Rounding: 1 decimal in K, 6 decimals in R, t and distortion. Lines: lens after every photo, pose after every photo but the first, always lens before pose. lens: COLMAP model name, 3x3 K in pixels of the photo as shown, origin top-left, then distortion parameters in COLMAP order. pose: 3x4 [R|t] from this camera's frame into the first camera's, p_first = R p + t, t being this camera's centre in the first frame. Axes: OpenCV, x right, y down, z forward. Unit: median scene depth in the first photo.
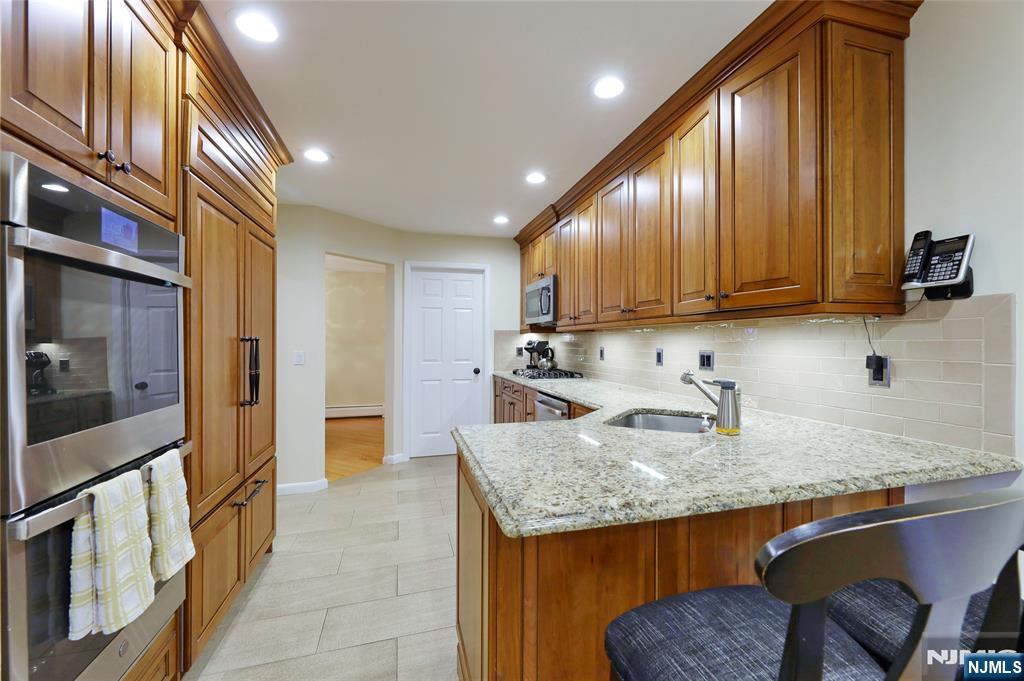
lens RADIAL K [[399.9, 0, 518.5], [0, 399.9, 334.9], [0, 0, 1]] dist [-0.001807, -0.000357]
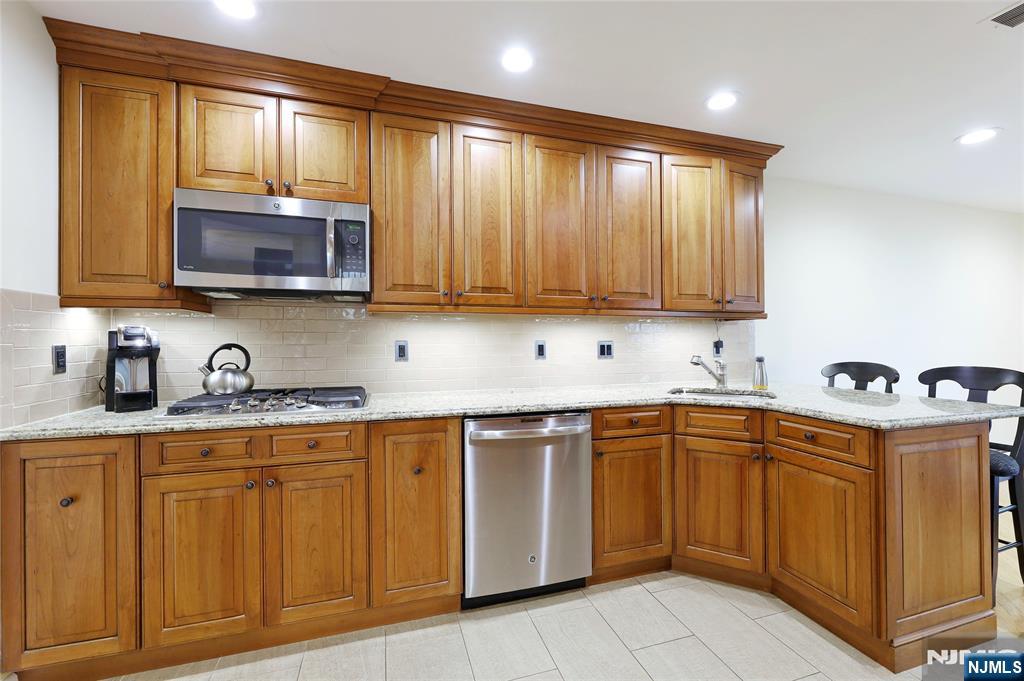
lens RADIAL K [[425.0, 0, 503.0], [0, 425.0, 336.9], [0, 0, 1]] dist [-0.006173, 0.003585]
pose [[0.010553, 0.009225, 0.999902, -0.752669], [-0.012686, 0.999878, -0.009091, 0.041763], [-0.999864, -0.012589, 0.010669, 1.279475]]
